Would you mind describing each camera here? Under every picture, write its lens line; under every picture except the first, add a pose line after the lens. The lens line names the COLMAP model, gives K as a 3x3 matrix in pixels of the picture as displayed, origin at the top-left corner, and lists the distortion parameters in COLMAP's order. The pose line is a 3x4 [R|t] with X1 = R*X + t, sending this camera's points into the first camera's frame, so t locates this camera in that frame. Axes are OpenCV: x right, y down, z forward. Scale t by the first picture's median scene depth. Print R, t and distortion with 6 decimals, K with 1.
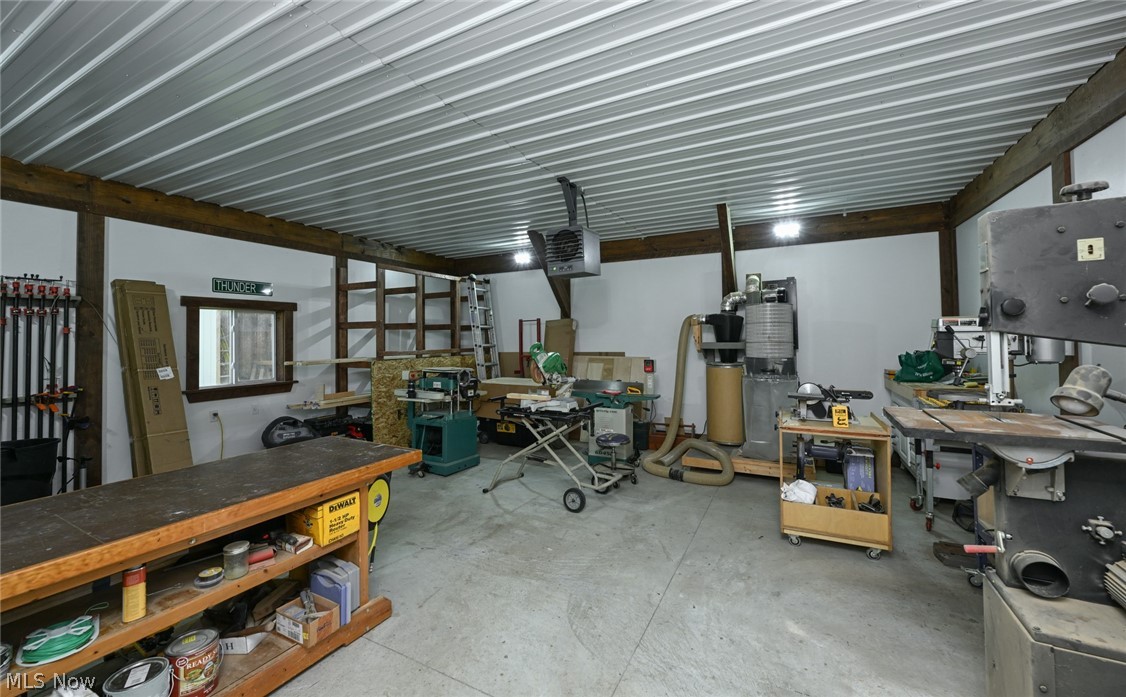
lens RADIAL K [[447.3, 0, 561.6], [0, 447.3, 339.7], [0, 0, 1]] dist [0.000053, 0.000044]
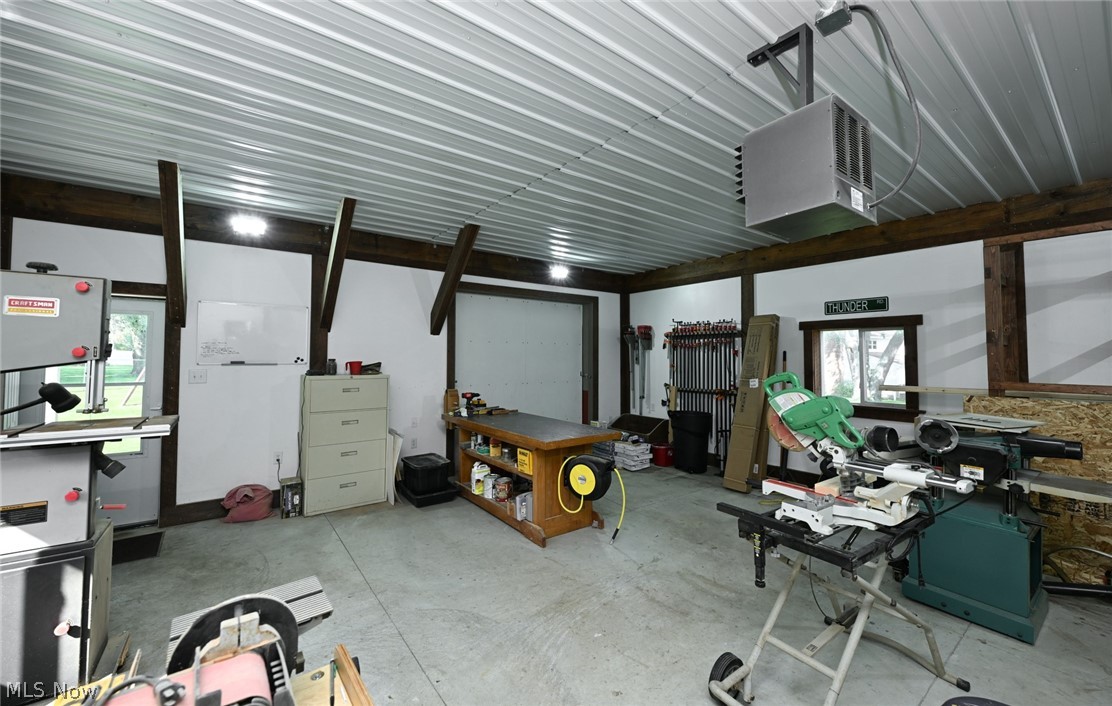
lens RADIAL K [[440.5, 0, 555.4], [0, 440.5, 350.1], [0, 0, 1]] dist [-0.000086, -0.000007]
pose [[-0.425825, -0.003077, -0.904800, 0.567686], [-0.002682, 0.999994, -0.002138, -0.020164], [0.904801, 0.001516, -0.425831, 1.022543]]
